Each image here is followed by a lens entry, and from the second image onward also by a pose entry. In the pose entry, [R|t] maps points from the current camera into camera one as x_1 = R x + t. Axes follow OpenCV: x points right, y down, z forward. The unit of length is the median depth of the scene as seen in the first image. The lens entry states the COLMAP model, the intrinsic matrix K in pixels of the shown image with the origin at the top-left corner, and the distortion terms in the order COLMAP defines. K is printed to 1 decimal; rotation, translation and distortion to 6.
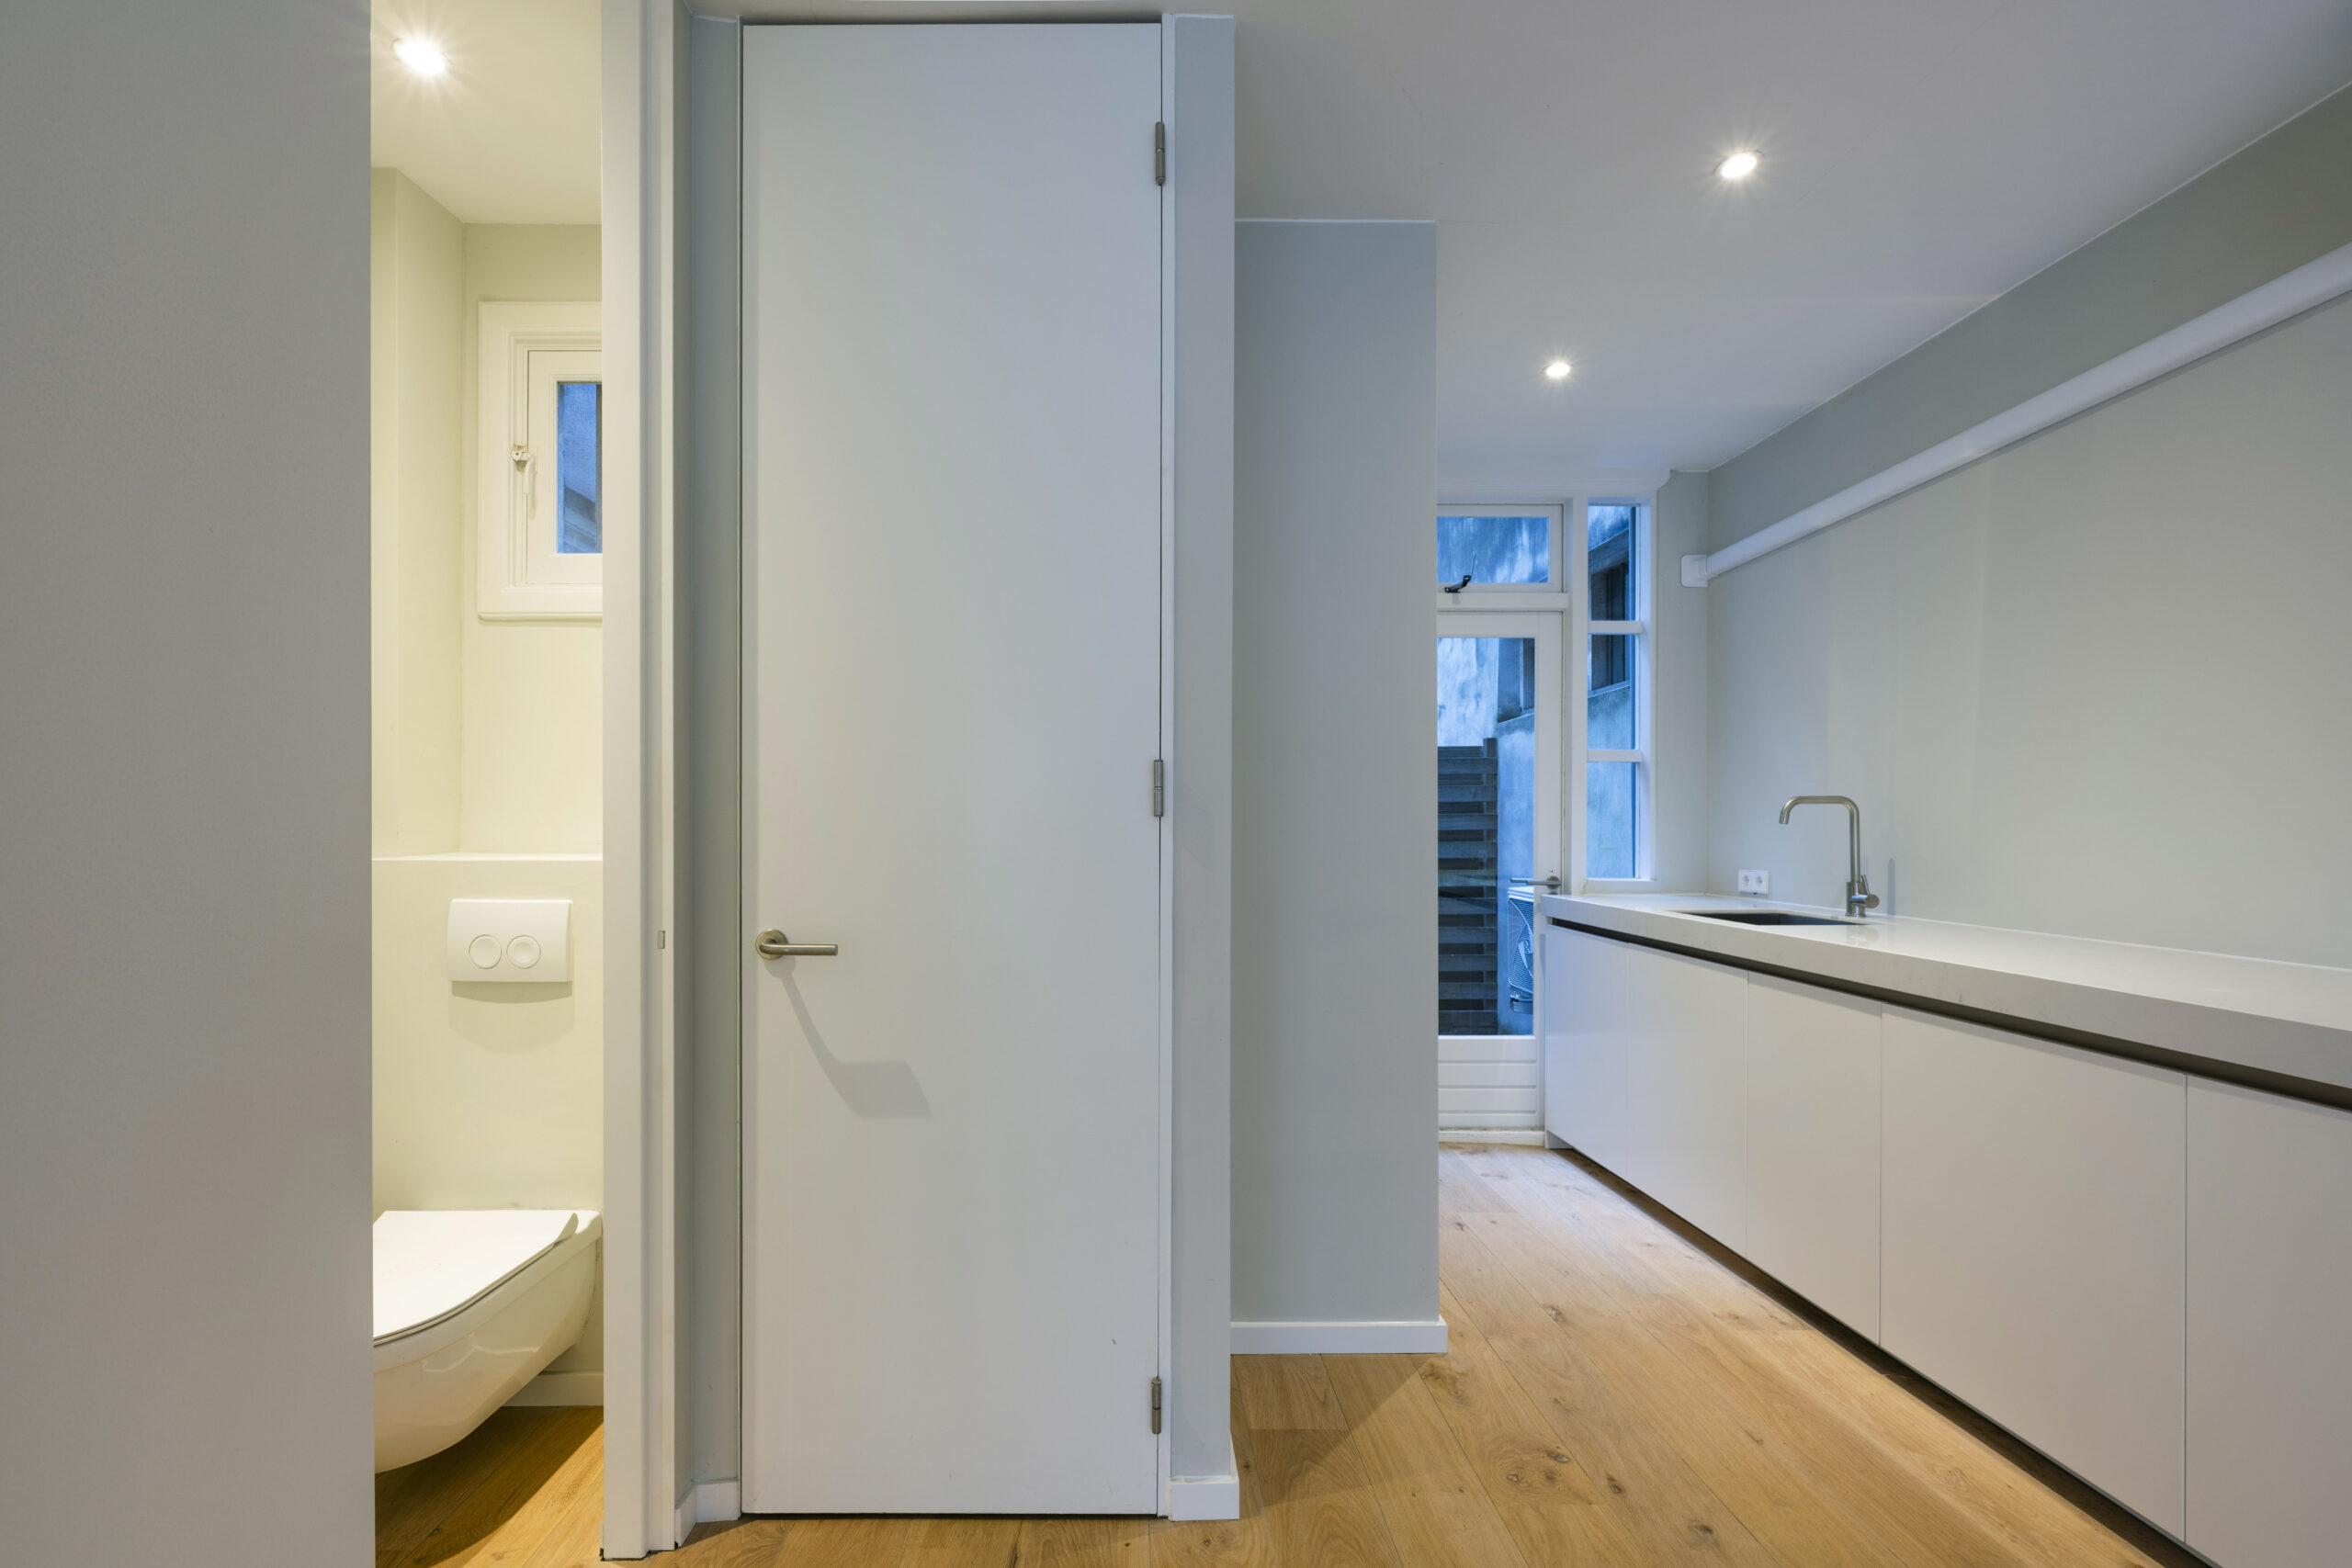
lens RADIAL K [[955.6, 0, 1133.6], [0, 955.6, 843.0], [0, 0, 1]] dist [-0.000649, 0.000010]
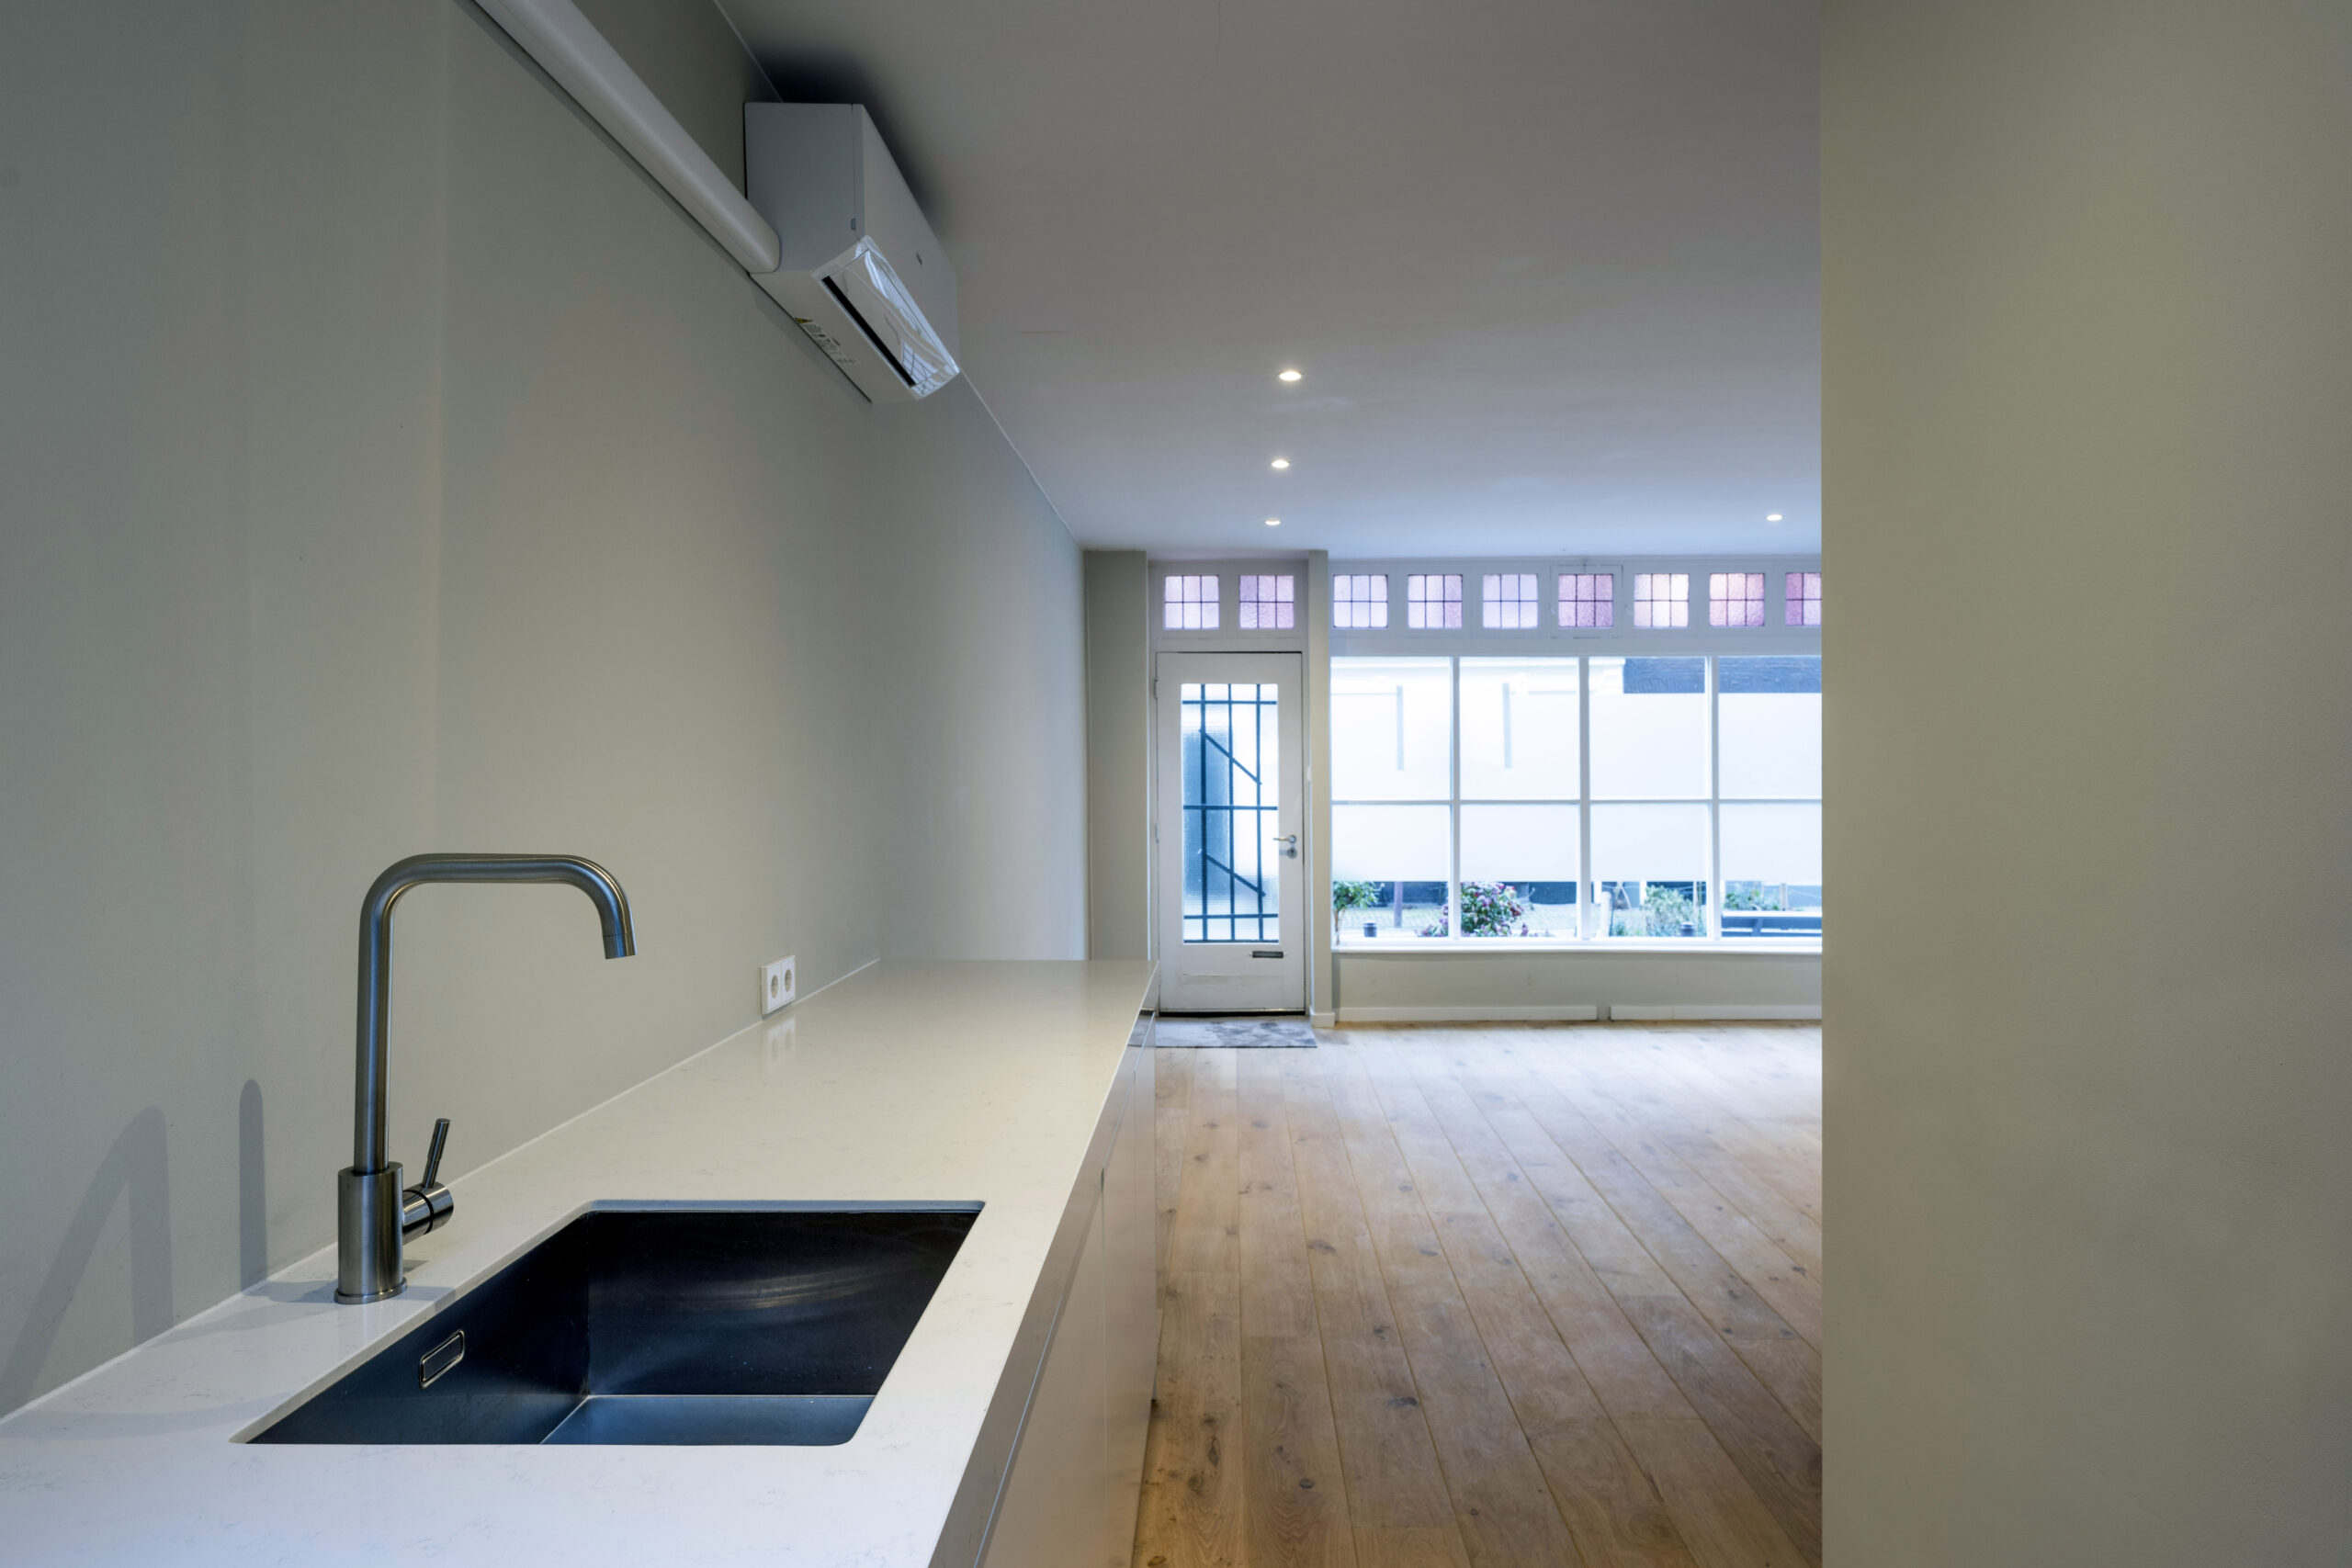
lens RADIAL K [[1362.5, 0, 1232.9], [0, 1362.5, 739.6], [0, 0, 1]] dist [0.000307, 0.000115]
pose [[-0.999990, 0.002091, 0.003985, 0.369975], [0.002067, 0.999981, -0.005836, -0.056391], [-0.003997, -0.005828, -0.999975, 1.005691]]
